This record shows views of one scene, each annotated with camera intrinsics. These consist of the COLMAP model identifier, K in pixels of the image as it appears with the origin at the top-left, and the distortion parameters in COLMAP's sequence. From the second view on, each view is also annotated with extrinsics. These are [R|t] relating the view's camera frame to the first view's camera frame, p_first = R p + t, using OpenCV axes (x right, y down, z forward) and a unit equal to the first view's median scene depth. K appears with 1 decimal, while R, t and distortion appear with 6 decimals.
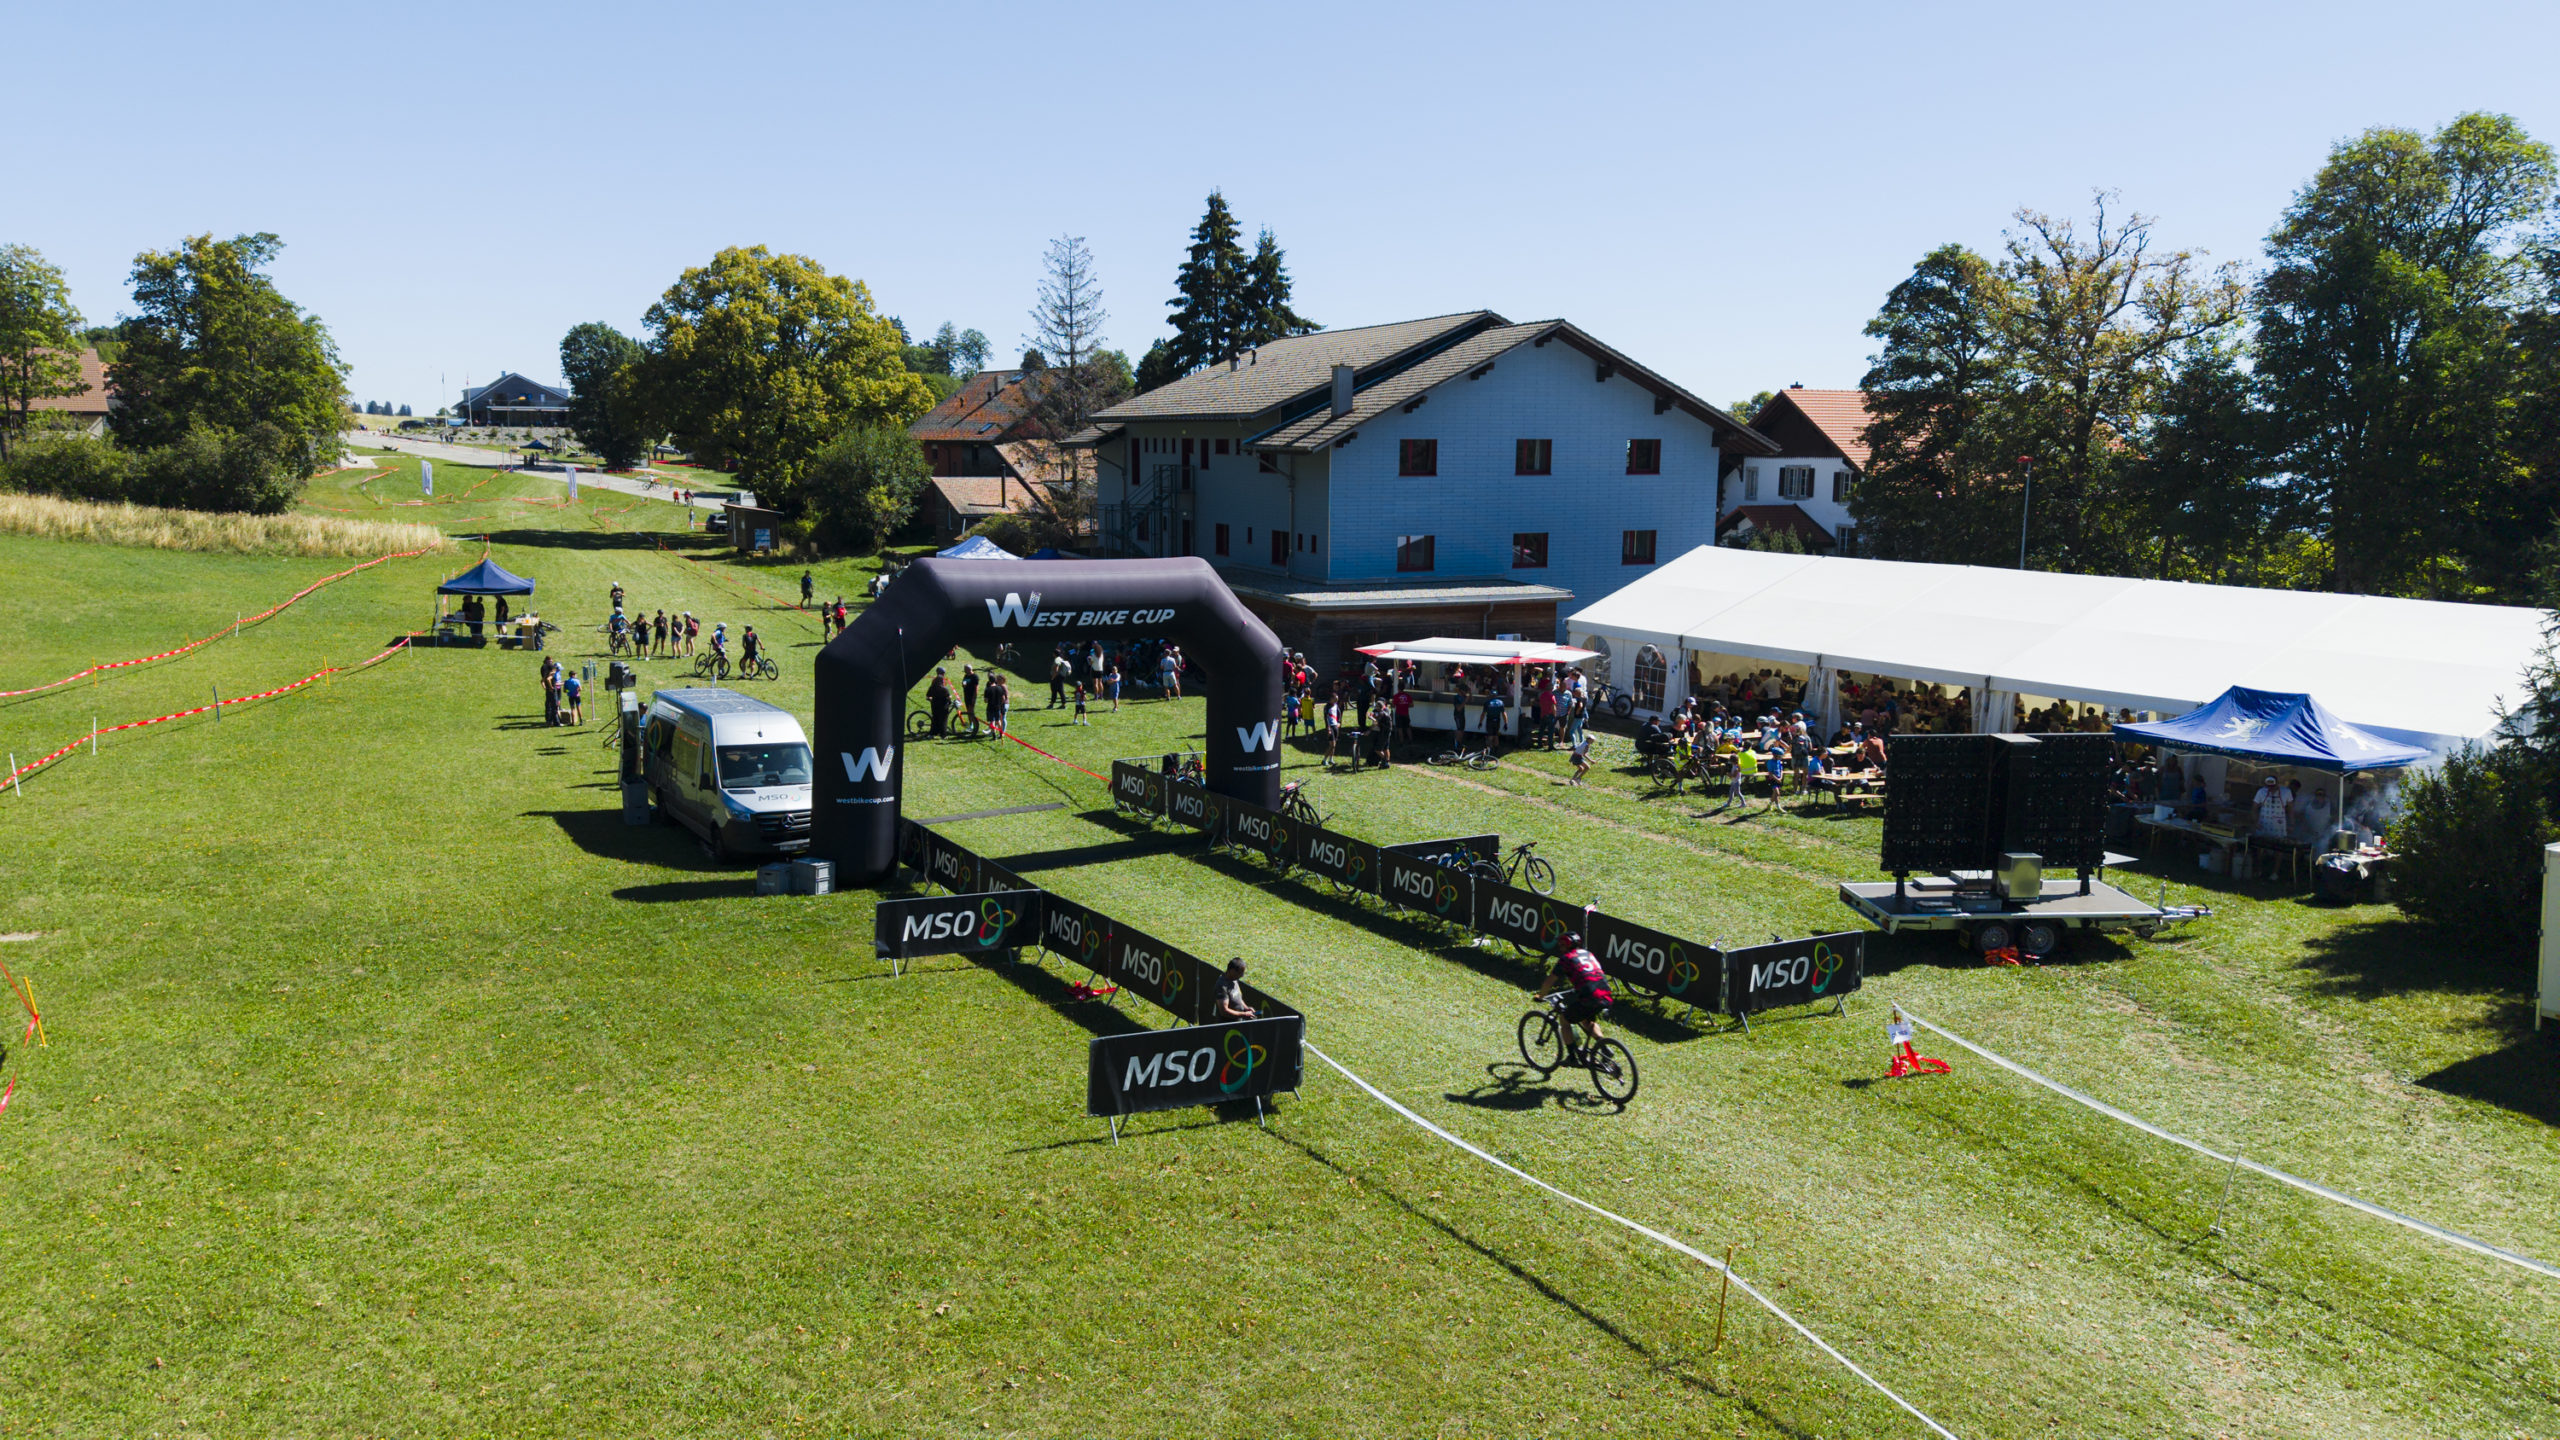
lens RADIAL K [[1681.7, 0, 1280.0], [0, 1681.7, 720.0], [0, 0, 1]] dist [0.001794, -0.002363]
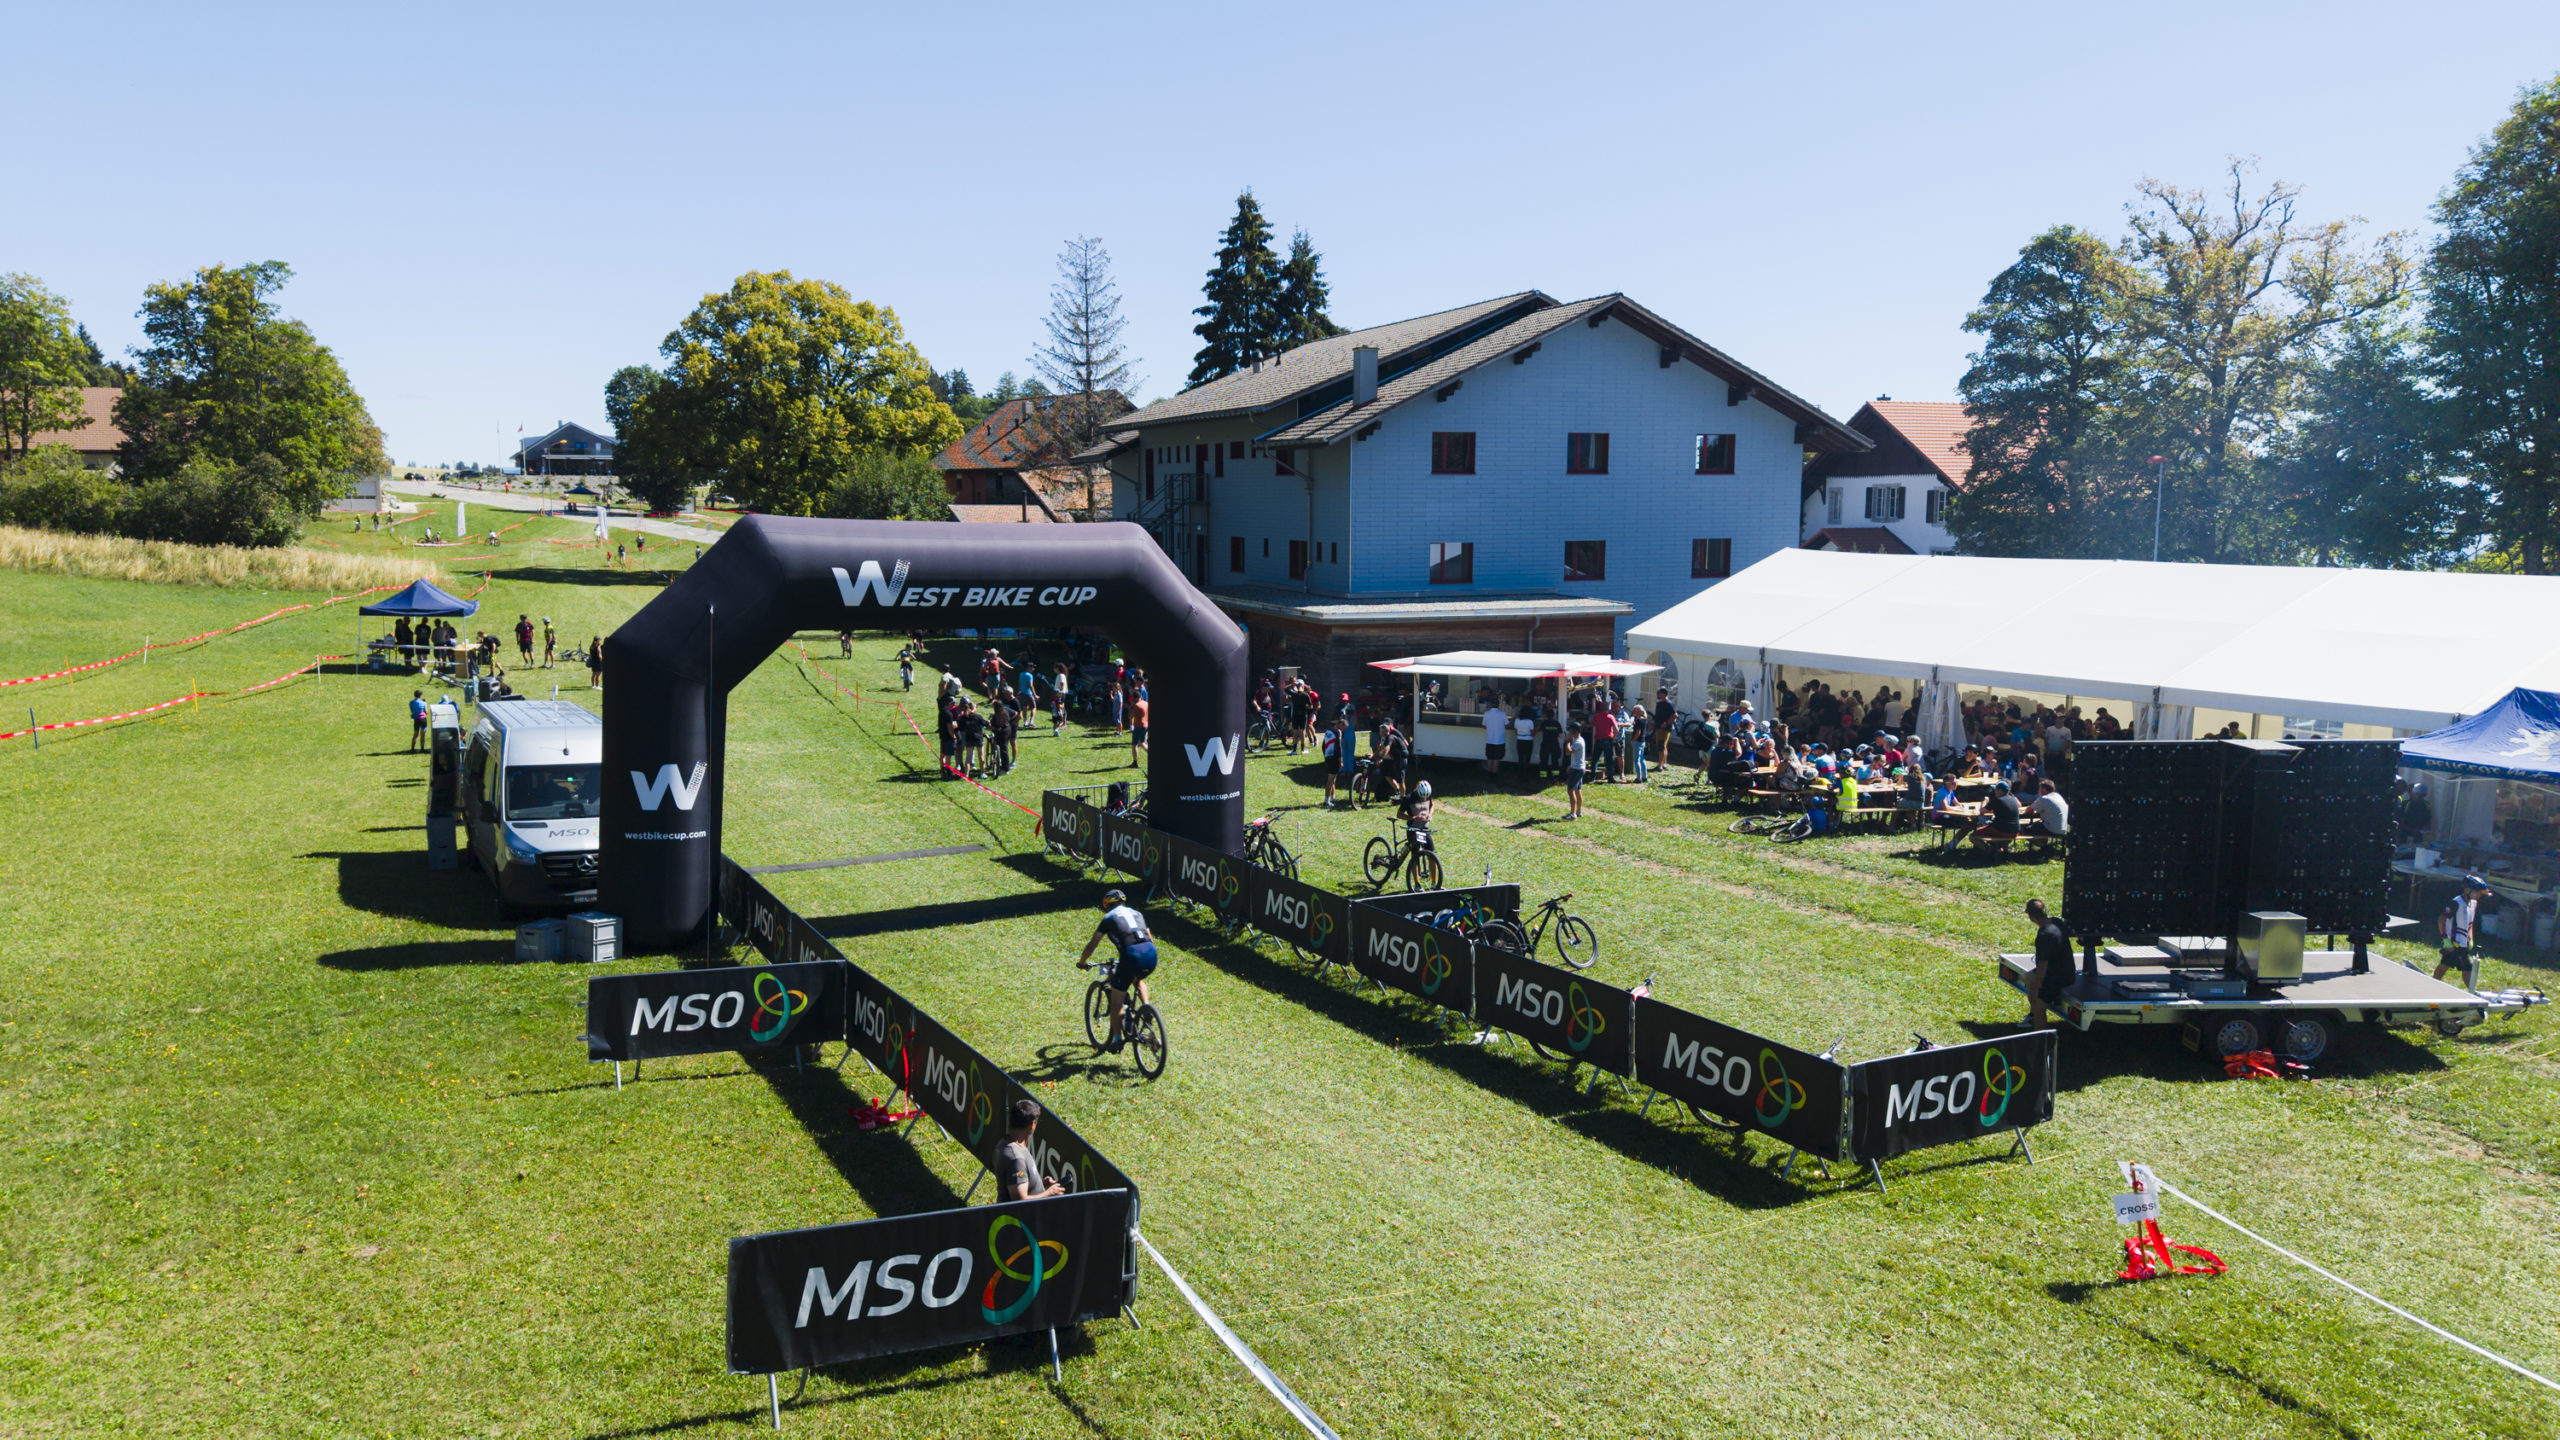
lens RADIAL K [[1681.7, 0, 1280.0], [0, 1681.7, 720.0], [0, 0, 1]] dist [0.001794, -0.002363]
pose [[0.999128, -0.000794, -0.041754, 0.024234], [-0.000565, 0.999471, -0.032516, 0.008704], [0.041757, 0.032511, 0.998599, 0.111265]]
